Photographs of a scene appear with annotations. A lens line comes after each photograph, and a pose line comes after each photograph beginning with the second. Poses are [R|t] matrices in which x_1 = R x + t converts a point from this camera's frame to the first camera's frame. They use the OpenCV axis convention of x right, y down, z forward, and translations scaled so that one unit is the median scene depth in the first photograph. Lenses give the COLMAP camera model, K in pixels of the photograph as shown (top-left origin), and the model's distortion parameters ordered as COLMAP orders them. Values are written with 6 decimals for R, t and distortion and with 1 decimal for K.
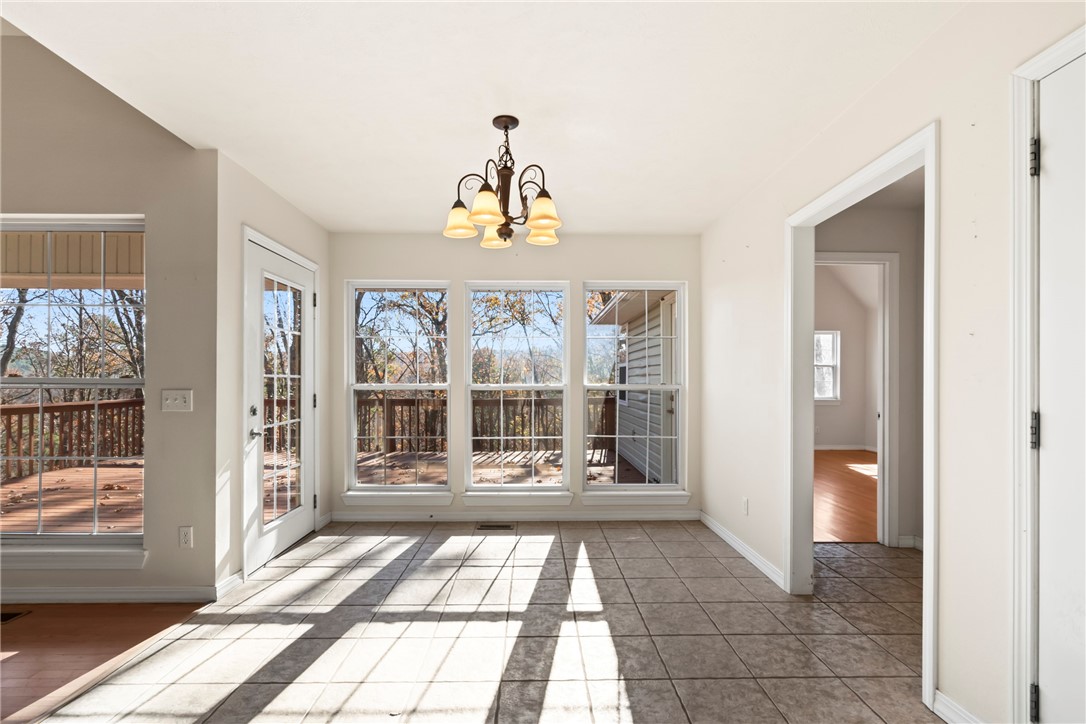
lens RADIAL K [[491.8, 0, 538.9], [0, 491.8, 356.5], [0, 0, 1]] dist [-0.001365, 0.000006]
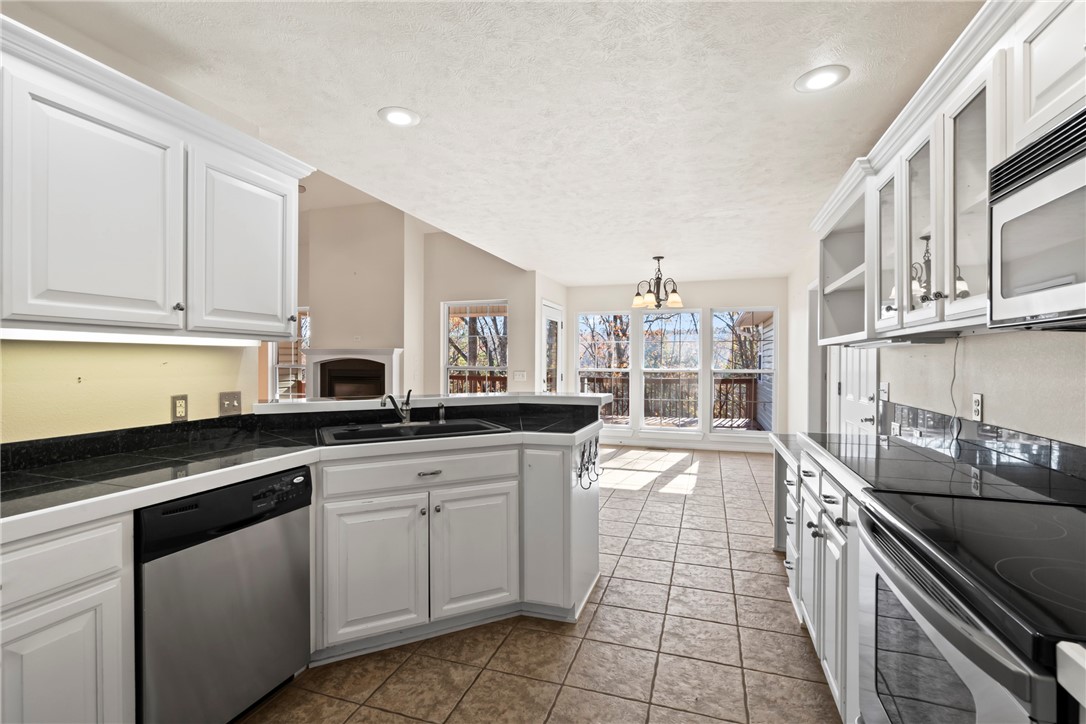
lens RADIAL K [[493.8, 0, 546.0], [0, 493.8, 370.3], [0, 0, 1]] dist [-0.005351, -0.000564]
pose [[0.944853, 0.004548, -0.327464, 0.129389], [0.017673, 0.997738, 0.064851, -0.071349], [0.327019, -0.067062, 0.942635, -0.923839]]
